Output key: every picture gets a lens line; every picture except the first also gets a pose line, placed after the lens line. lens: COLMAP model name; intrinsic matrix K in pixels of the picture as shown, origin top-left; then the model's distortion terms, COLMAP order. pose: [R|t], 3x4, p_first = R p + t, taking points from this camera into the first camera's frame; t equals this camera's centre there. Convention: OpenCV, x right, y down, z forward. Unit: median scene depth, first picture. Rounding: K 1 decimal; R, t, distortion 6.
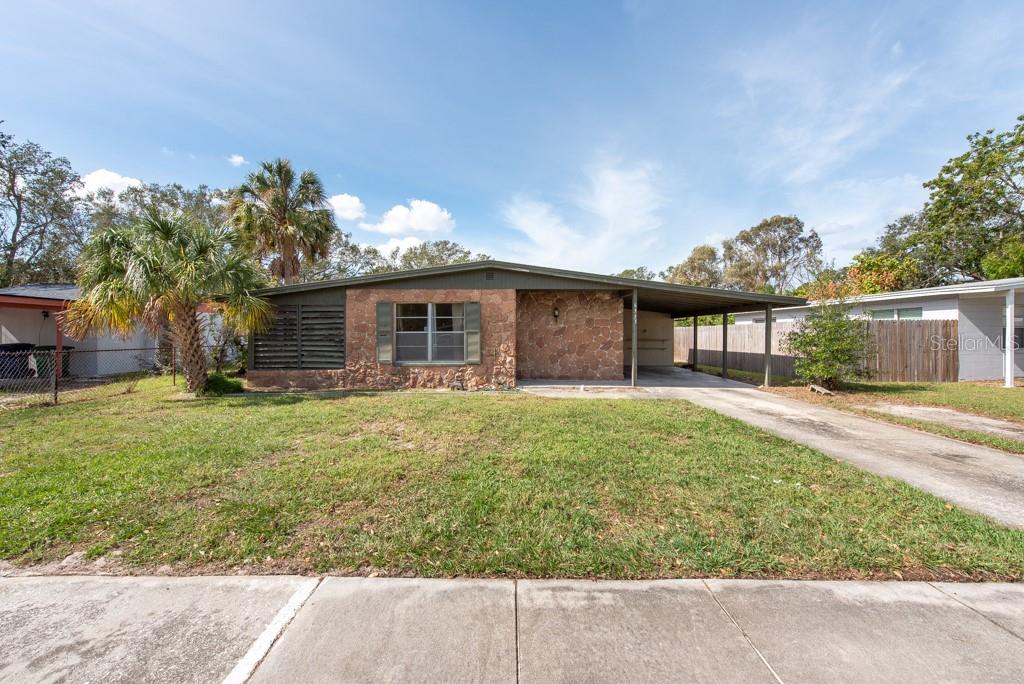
lens RADIAL K [[431.4, 0, 505.4], [0, 431.4, 332.8], [0, 0, 1]] dist [0.002143, 0.000358]
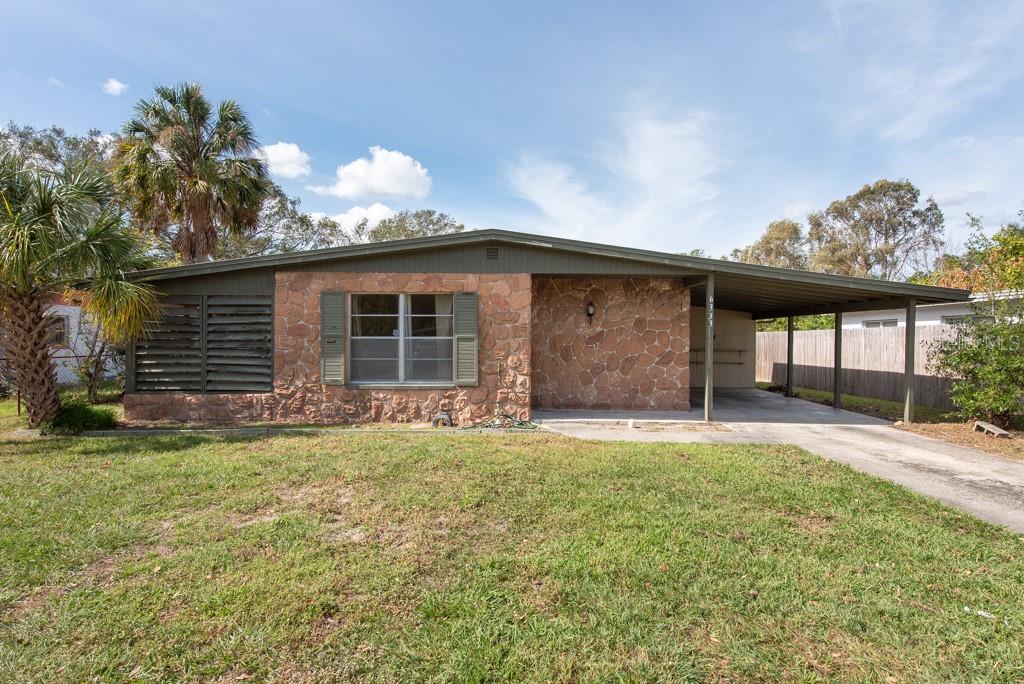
lens RADIAL K [[568.2, 0, 513.3], [0, 568.2, 343.0], [0, 0, 1]] dist [0.002475, -0.000847]
pose [[0.999966, 0.006159, 0.005507, -0.008209], [-0.006214, 0.999929, 0.010135, -0.003322], [-0.005444, -0.010169, 0.999933, 0.126292]]
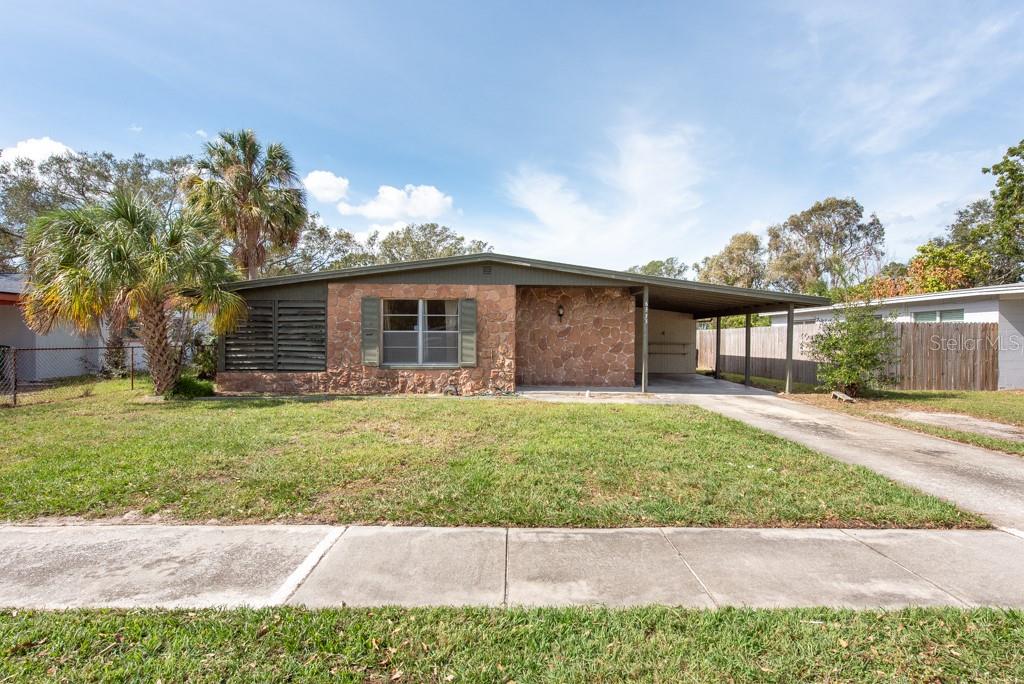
lens RADIAL K [[544.2, 0, 517.0], [0, 544.2, 342.9], [0, 0, 1]] dist [-0.000950, -0.000926]
pose [[0.999779, 0.007124, 0.019767, 0.004744], [-0.007325, 0.999922, 0.010090, 0.009441], [-0.019694, -0.010232, 0.999754, -0.146911]]
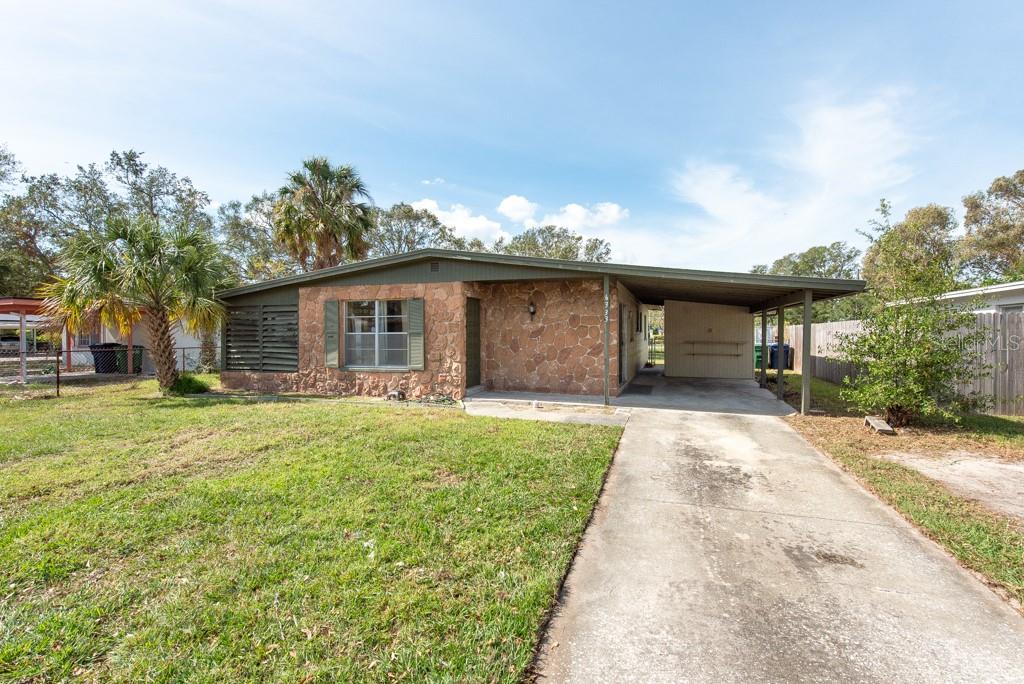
lens RADIAL K [[503.8, 0, 512.0], [0, 503.8, 342.0], [0, 0, 1]] dist [-0.000474, -0.000271]
pose [[0.943314, 0.004923, -0.331866, 0.434212], [0.001552, 0.999814, 0.019244, -0.003104], [0.331899, -0.018668, 0.943130, 0.115430]]
